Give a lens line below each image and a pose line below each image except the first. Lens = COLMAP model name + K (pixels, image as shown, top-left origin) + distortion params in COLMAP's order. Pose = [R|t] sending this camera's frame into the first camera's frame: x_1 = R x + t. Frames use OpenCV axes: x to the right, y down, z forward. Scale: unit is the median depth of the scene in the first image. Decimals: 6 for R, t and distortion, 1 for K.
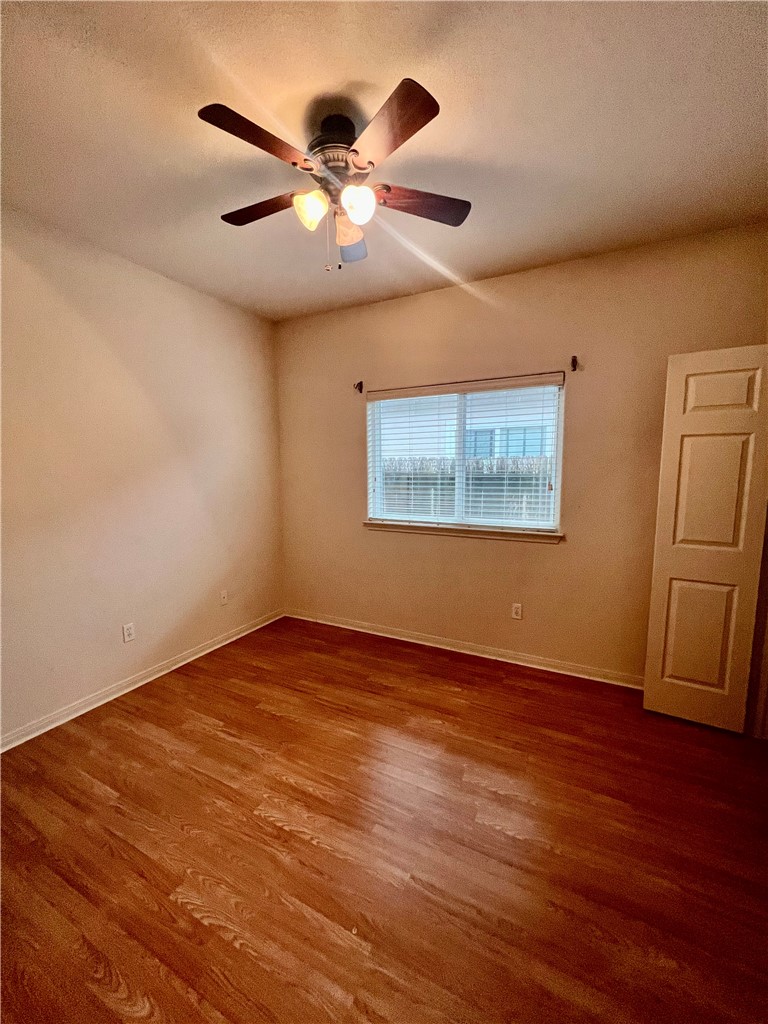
lens RADIAL K [[410.6, 0, 384.9], [0, 410.6, 514.2], [0, 0, 1]] dist [-0.003262, 0.001294]
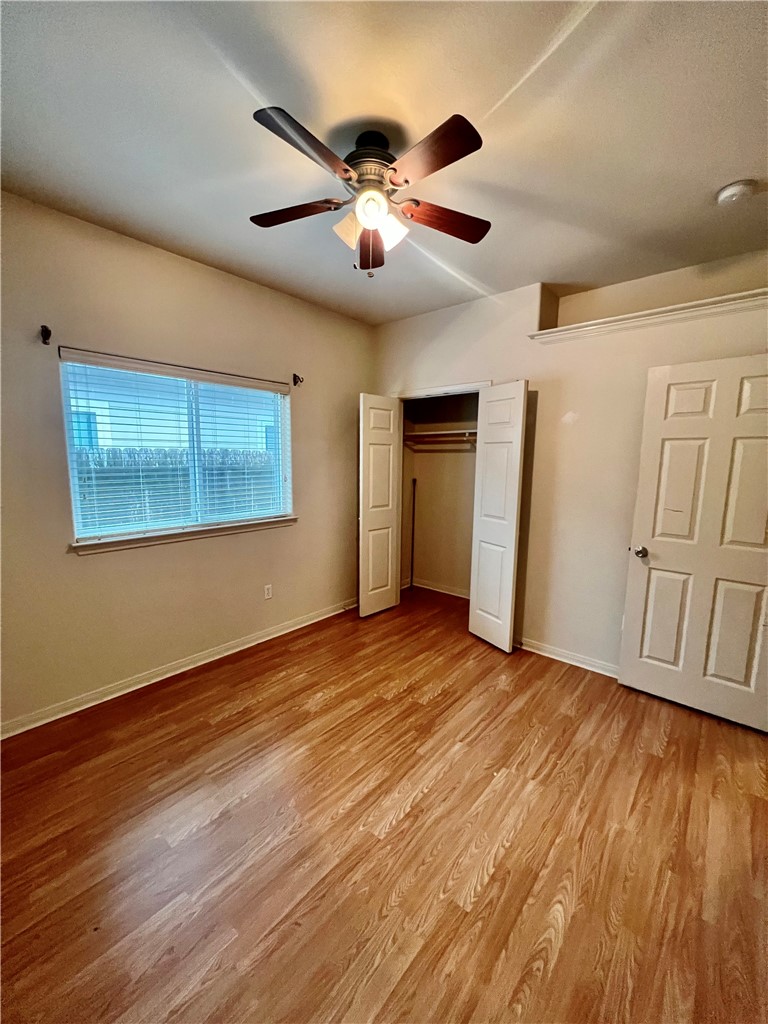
lens RADIAL K [[412.5, 0, 375.1], [0, 412.5, 518.0], [0, 0, 1]] dist [-0.000986, 0.001091]
pose [[0.239324, -0.133222, 0.961757, -0.763533], [0.104290, 0.988339, 0.110953, -0.065370], [-0.965323, 0.073748, 0.250427, 0.492618]]
